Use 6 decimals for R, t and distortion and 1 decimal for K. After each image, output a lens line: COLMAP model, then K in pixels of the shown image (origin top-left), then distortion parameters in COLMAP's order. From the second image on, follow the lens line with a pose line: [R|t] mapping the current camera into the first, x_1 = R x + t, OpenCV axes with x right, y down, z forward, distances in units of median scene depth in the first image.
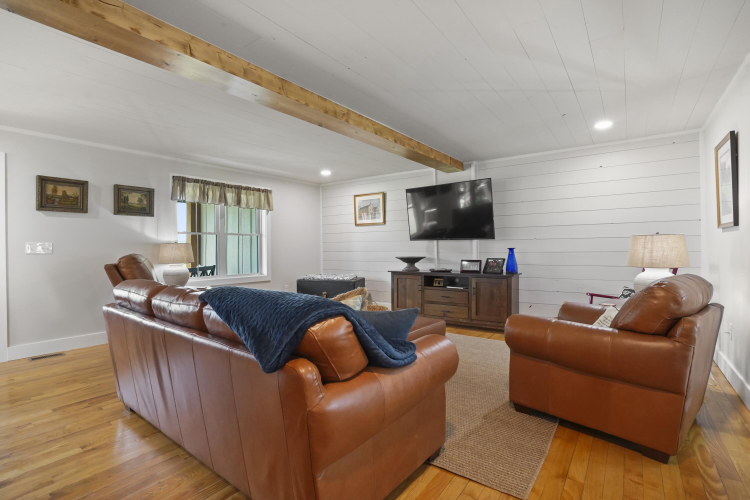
lens RADIAL K [[356.1, 0, 375.9], [0, 356.1, 247.4], [0, 0, 1]] dist [-0.071608, 0.030932]
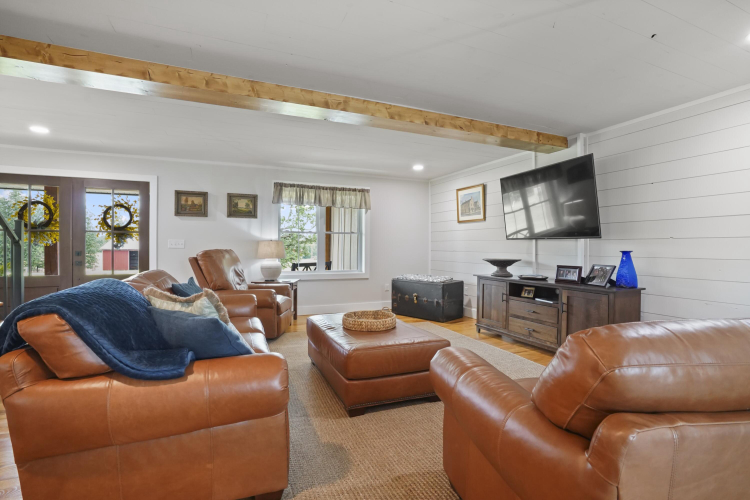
lens RADIAL K [[356.1, 0, 375.9], [0, 356.1, 247.4], [0, 0, 1]] dist [-0.071608, 0.030932]
pose [[0.862185, 0.014990, -0.506372, 0.277544], [-0.013228, 0.999887, 0.007076, -0.003163], [0.506421, 0.000598, 0.862286, 0.147760]]
